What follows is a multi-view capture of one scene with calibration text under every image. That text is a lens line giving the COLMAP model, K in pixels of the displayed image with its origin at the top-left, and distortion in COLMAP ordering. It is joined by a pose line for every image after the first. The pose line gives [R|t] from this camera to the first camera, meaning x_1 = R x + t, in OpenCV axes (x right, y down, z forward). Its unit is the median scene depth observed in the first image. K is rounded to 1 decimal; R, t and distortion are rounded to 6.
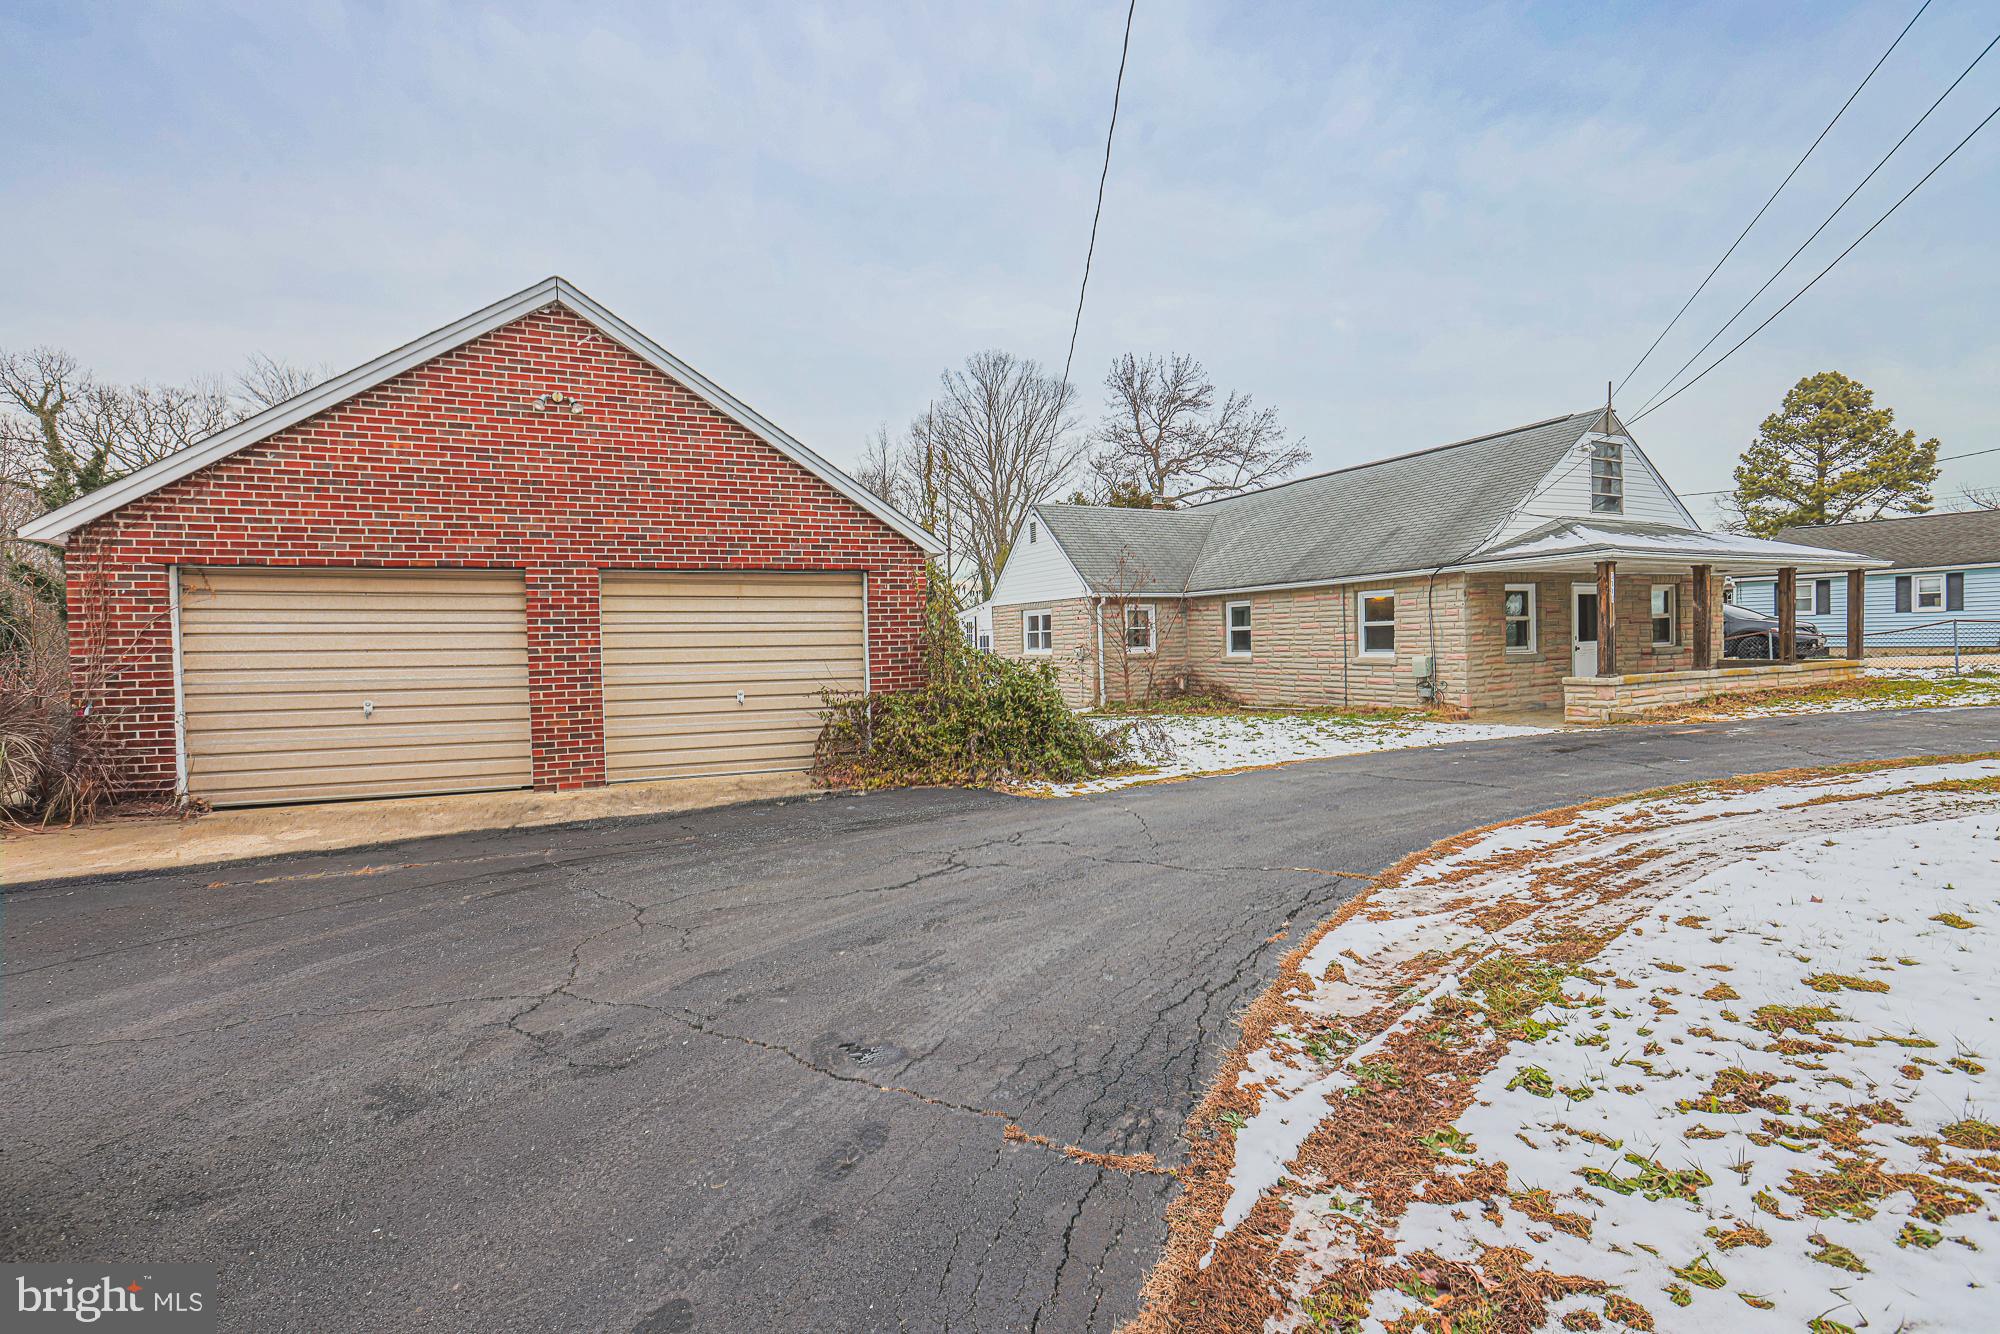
lens RADIAL K [[913.9, 0, 1007.8], [0, 913.9, 661.3], [0, 0, 1]] dist [-0.050154, 0.019729]
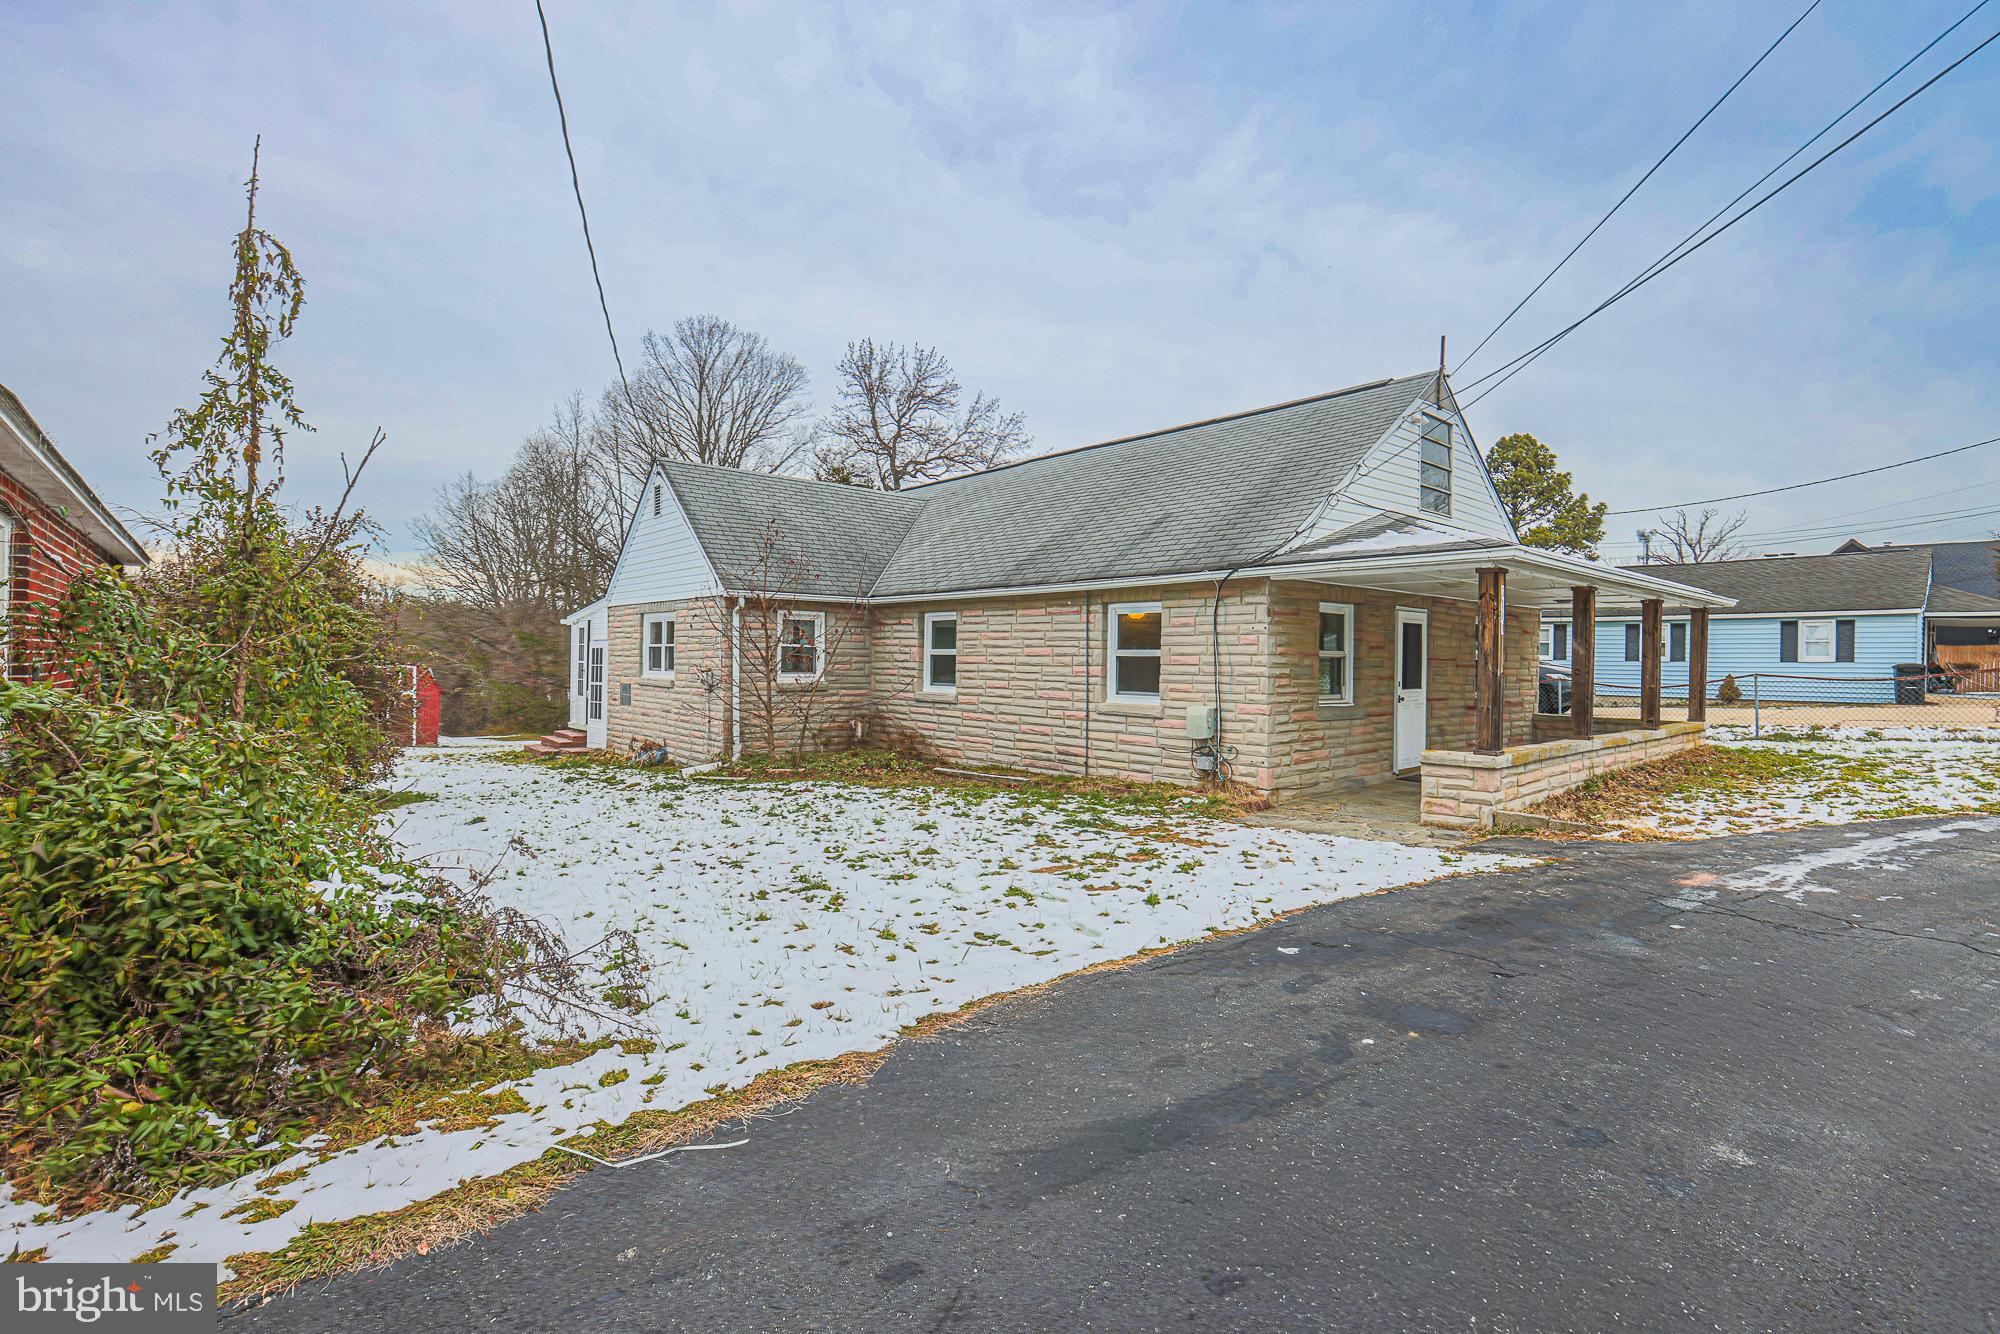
lens RADIAL K [[931.2, 0, 1009.1], [0, 931.2, 657.7], [0, 0, 1]] dist [-0.058254, 0.023281]
pose [[0.962243, 0.037323, 0.269622, 0.154022], [-0.030757, 0.999119, -0.028539, -0.018375], [-0.270449, 0.019169, 0.962543, 0.419734]]
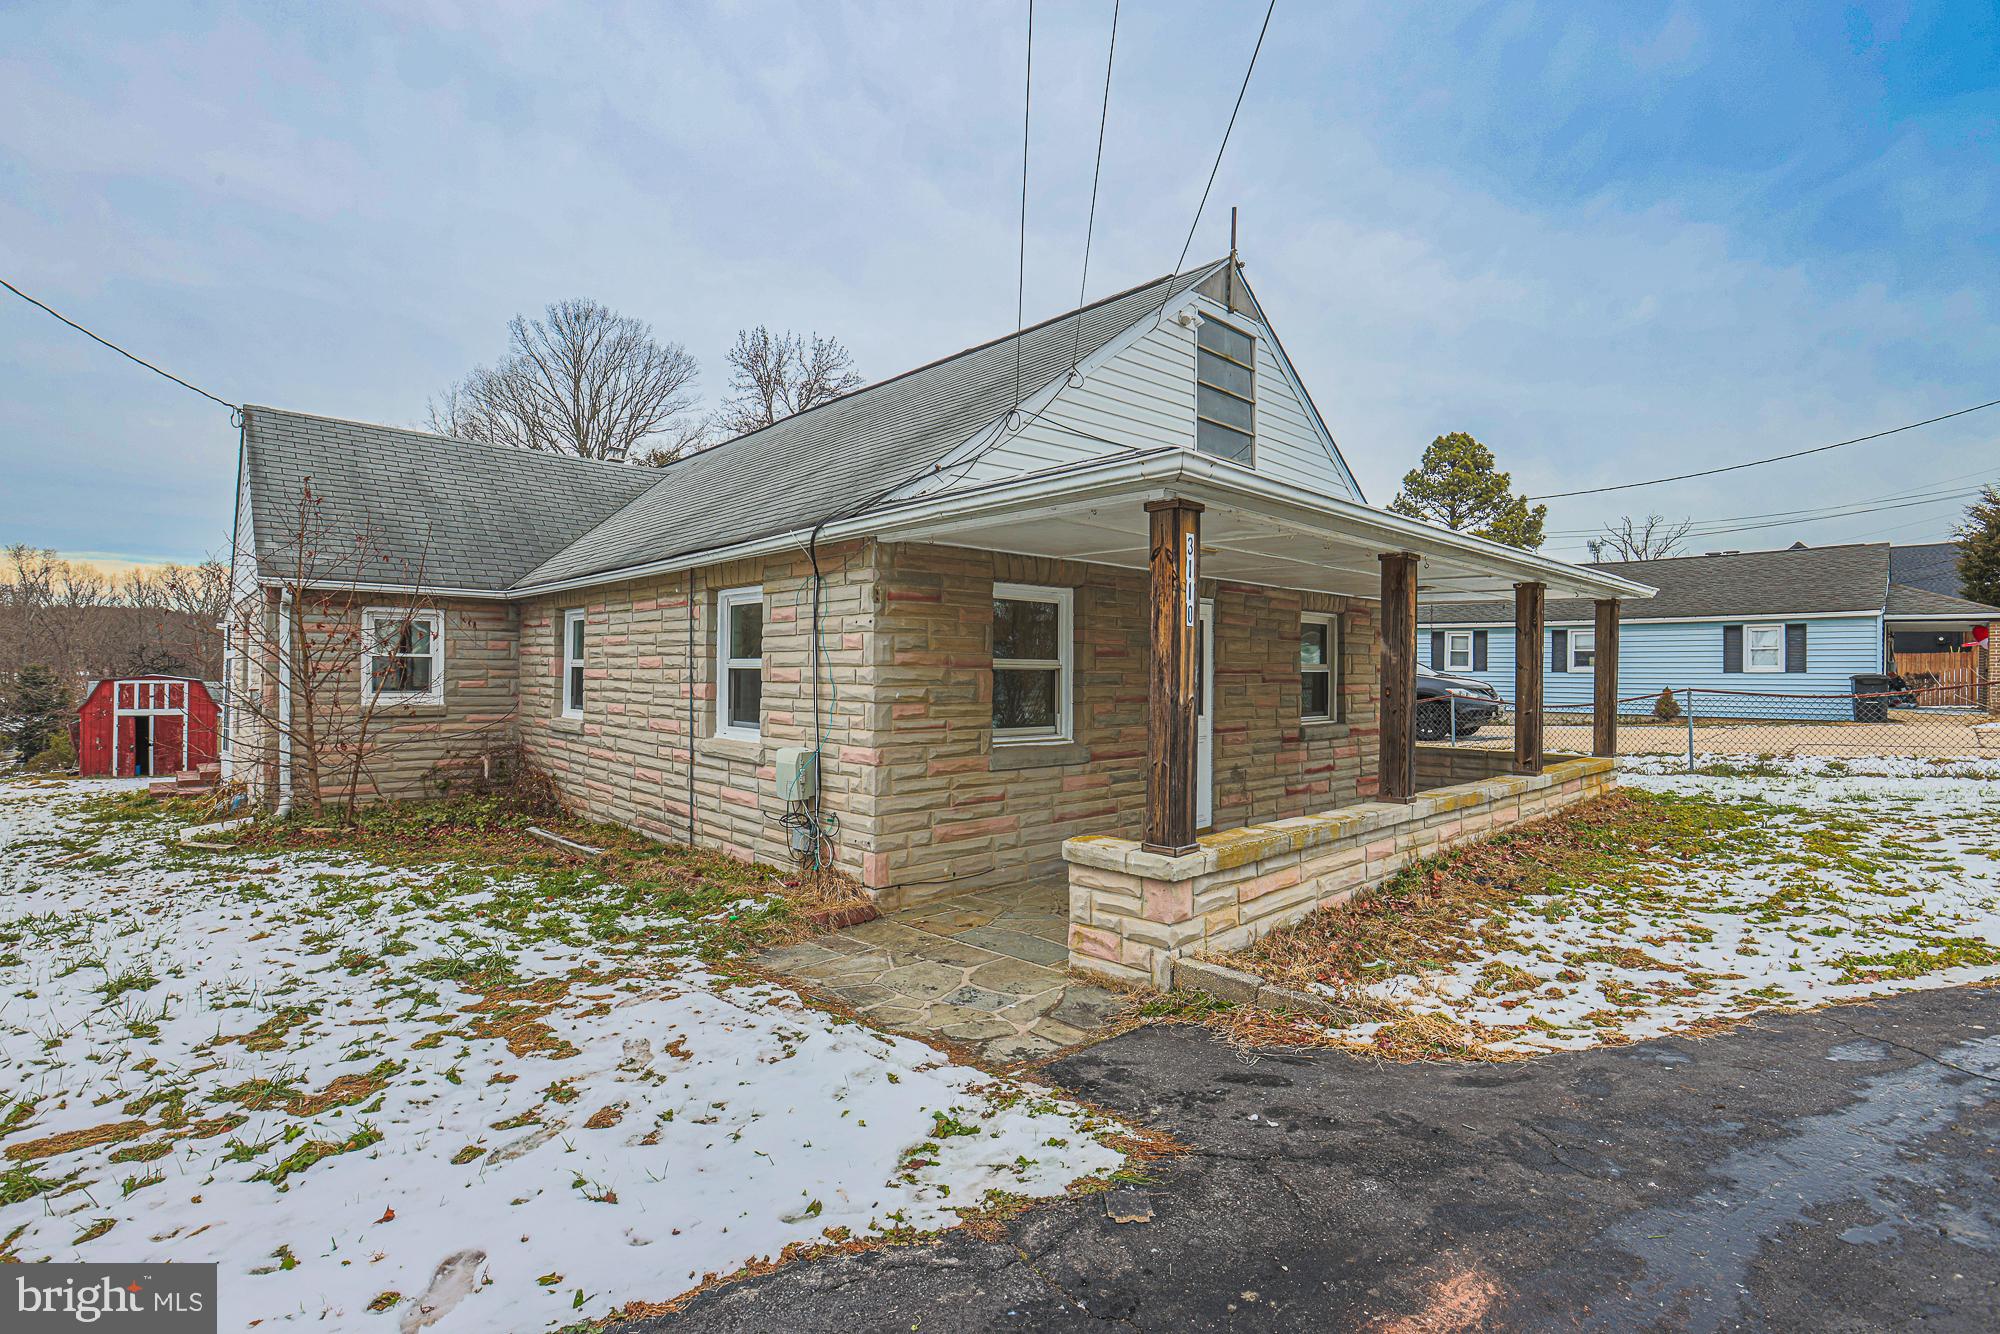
lens RADIAL K [[939.8, 0, 999.1], [0, 939.8, 660.5], [0, 0, 1]] dist [-0.064888, 0.026799]
pose [[0.953244, 0.037921, 0.299814, 0.439186], [-0.027389, 0.998854, -0.039253, -0.032778], [-0.300958, 0.029206, 0.953190, 0.602977]]
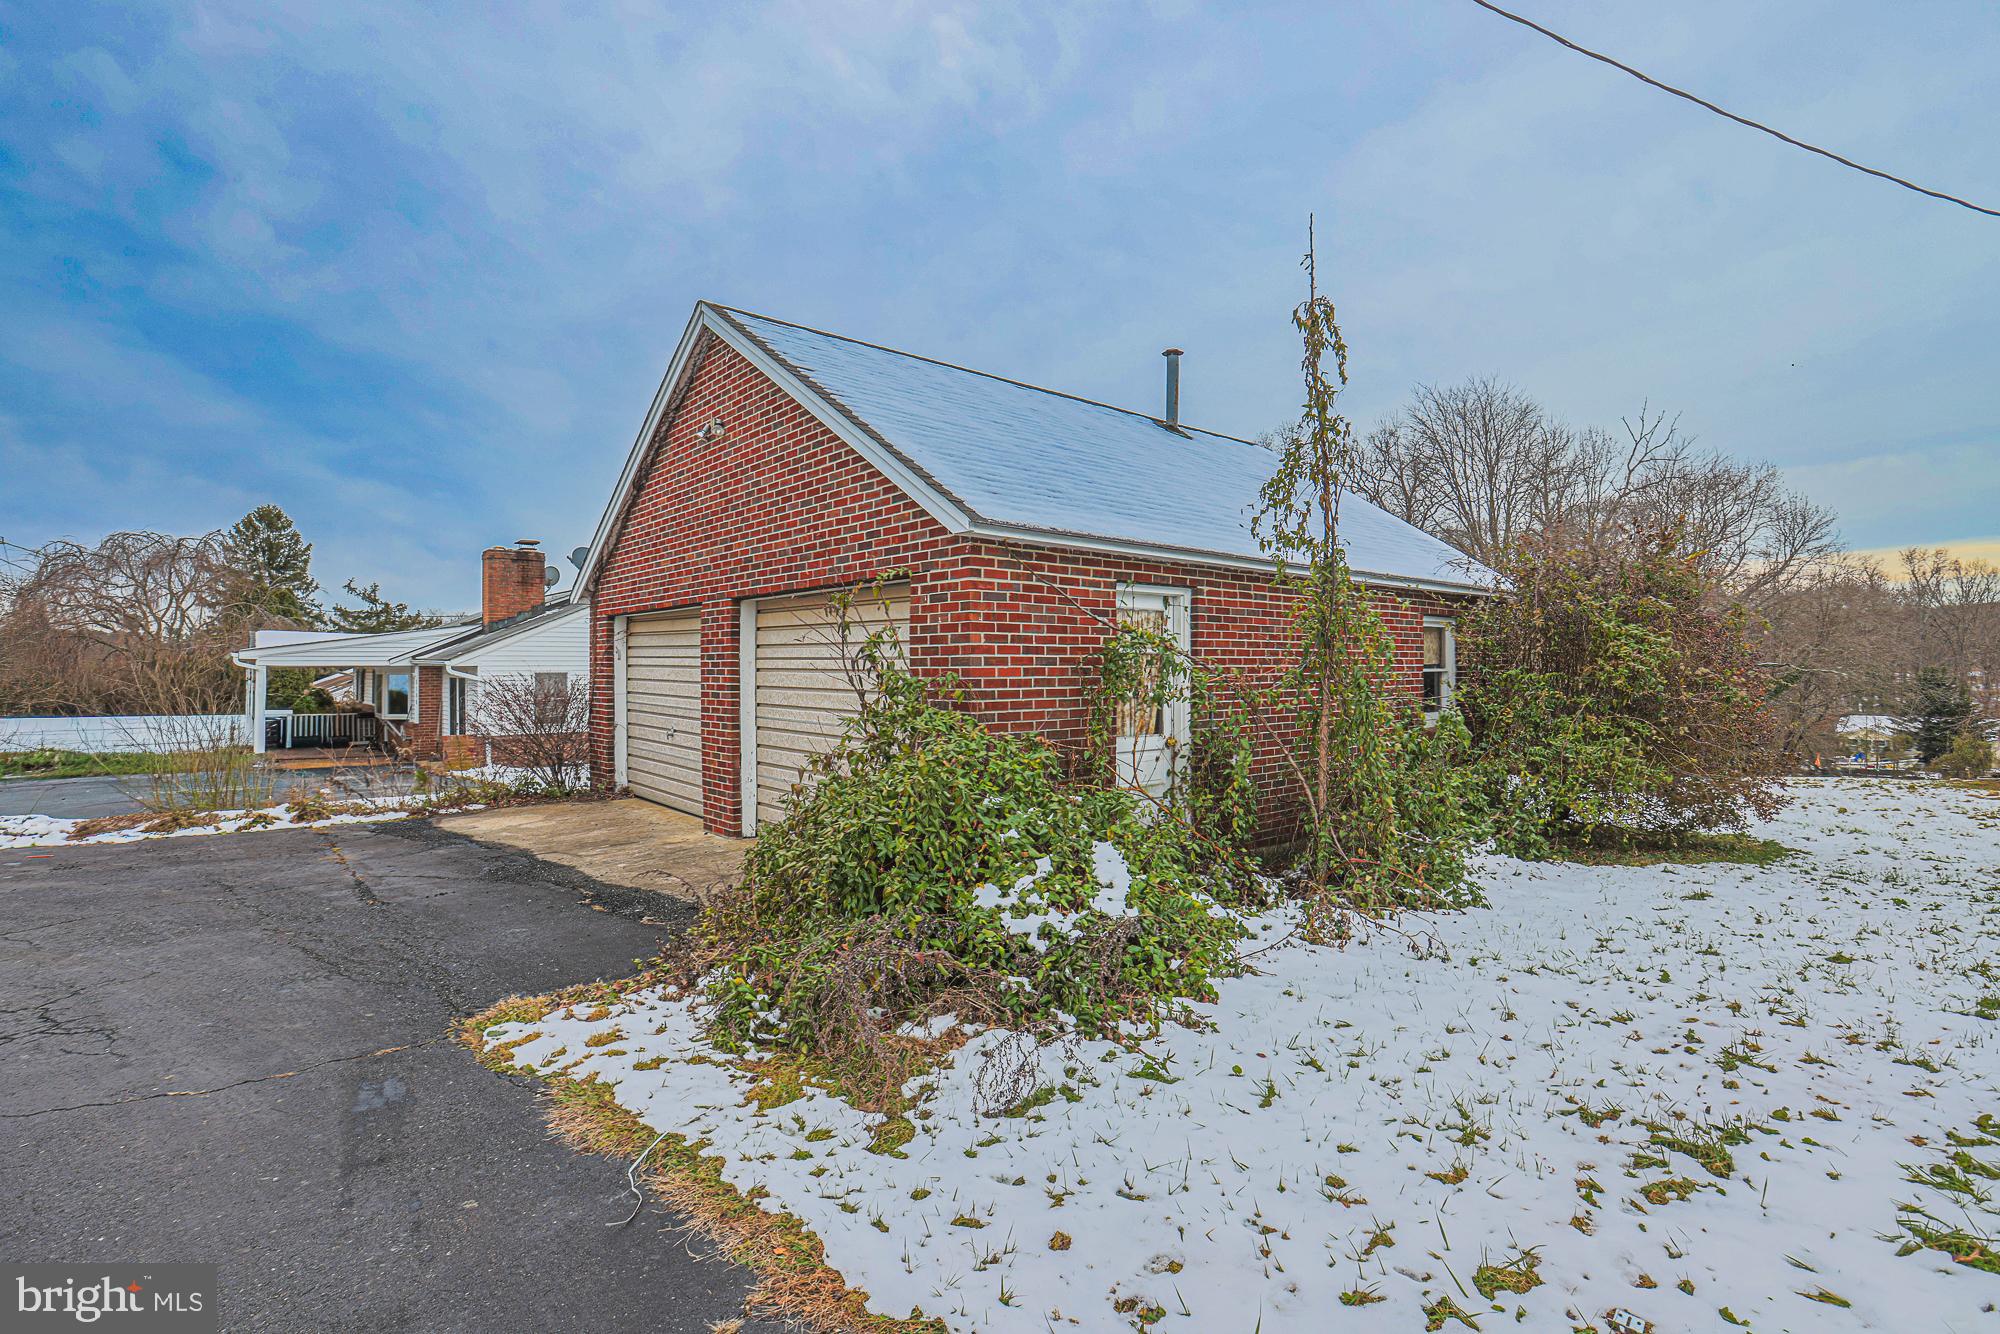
lens RADIAL K [[944.7, 0, 1000.0], [0, 944.7, 667.0], [0, 0, 1]] dist [-0.048606, 0.018205]
pose [[0.267291, 0.021920, -0.963367, 0.341429], [-0.020468, 0.999645, 0.017067, -0.035161], [0.963398, 0.015156, 0.267645, 0.634152]]
